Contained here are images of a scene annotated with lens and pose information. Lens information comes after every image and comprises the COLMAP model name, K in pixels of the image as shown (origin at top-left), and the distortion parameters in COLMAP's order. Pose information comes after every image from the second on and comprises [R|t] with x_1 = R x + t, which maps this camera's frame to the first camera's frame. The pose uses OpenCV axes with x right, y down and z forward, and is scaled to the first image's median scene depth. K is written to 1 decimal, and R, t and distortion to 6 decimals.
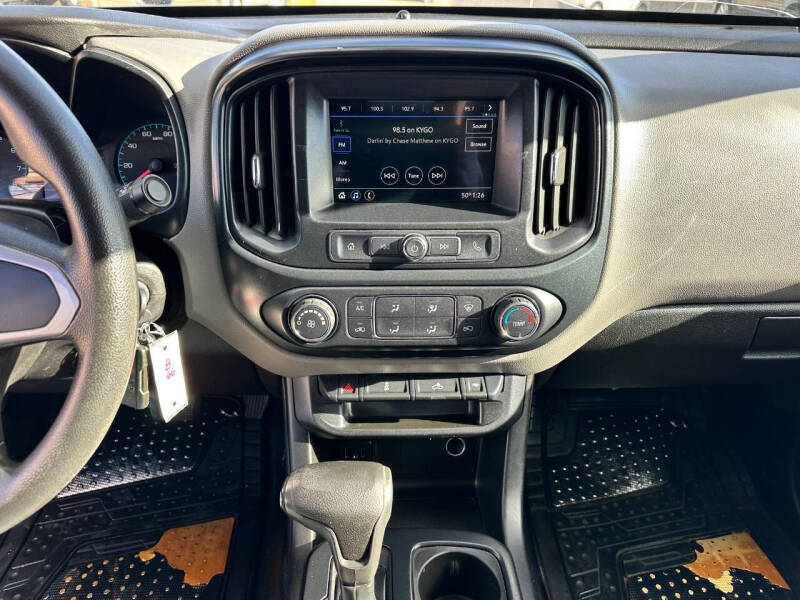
lens RADIAL K [[578.7, 0, 400.3], [0, 578.7, 313.4], [0, 0, 1]] dist [0.036387, -0.044666]
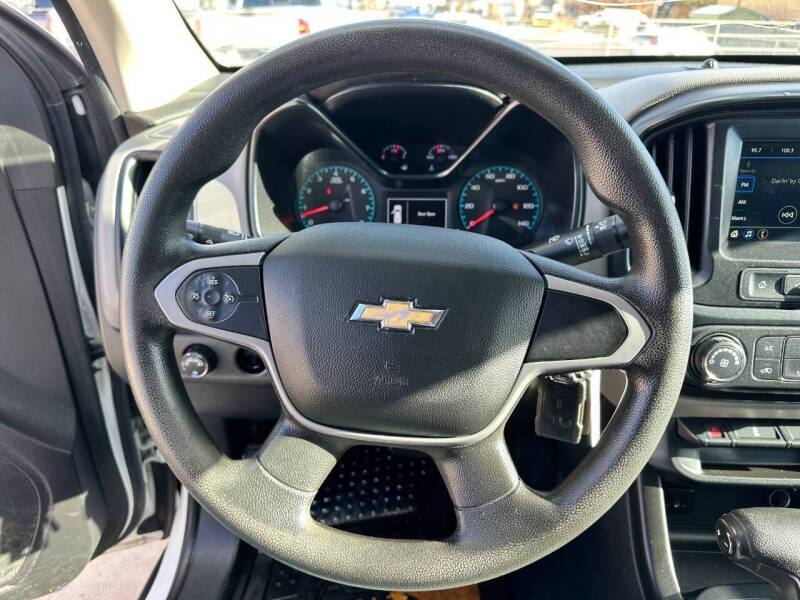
lens RADIAL K [[586.1, 0, 400.3], [0, 586.1, 290.4], [0, 0, 1]] dist [-0.003121, -0.003587]
pose [[0.994235, 0.017170, -0.105838, -0.575821], [-0.028888, 0.993491, -0.110190, 0.020279], [0.103257, 0.112612, 0.988259, -0.043236]]
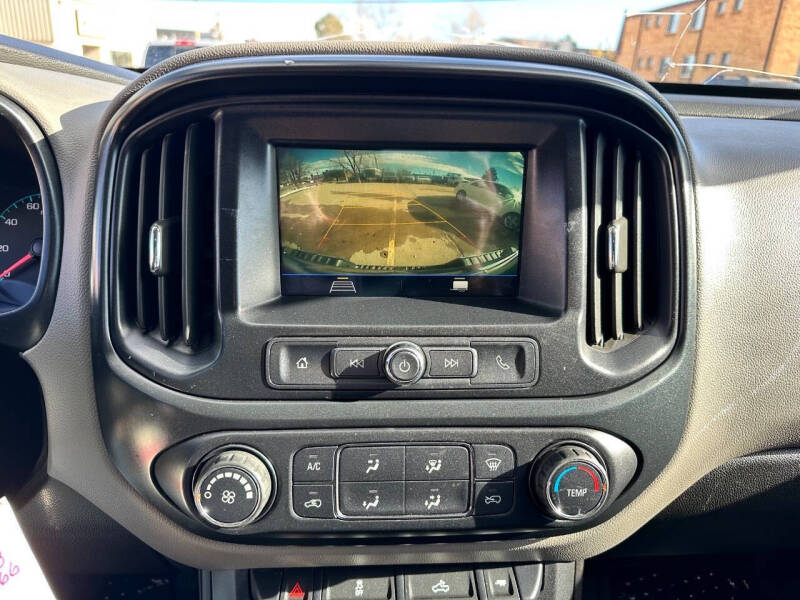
lens RADIAL K [[556.0, 0, 396.1], [0, 556.0, 297.3], [0, 0, 1]] dist [0.059126, -0.002358]
pose [[0.999844, 0.003324, 0.017372, 0.004917], [0.000445, 0.977144, -0.212579, -0.056168], [-0.017682, 0.212553, 0.976990, 0.387392]]
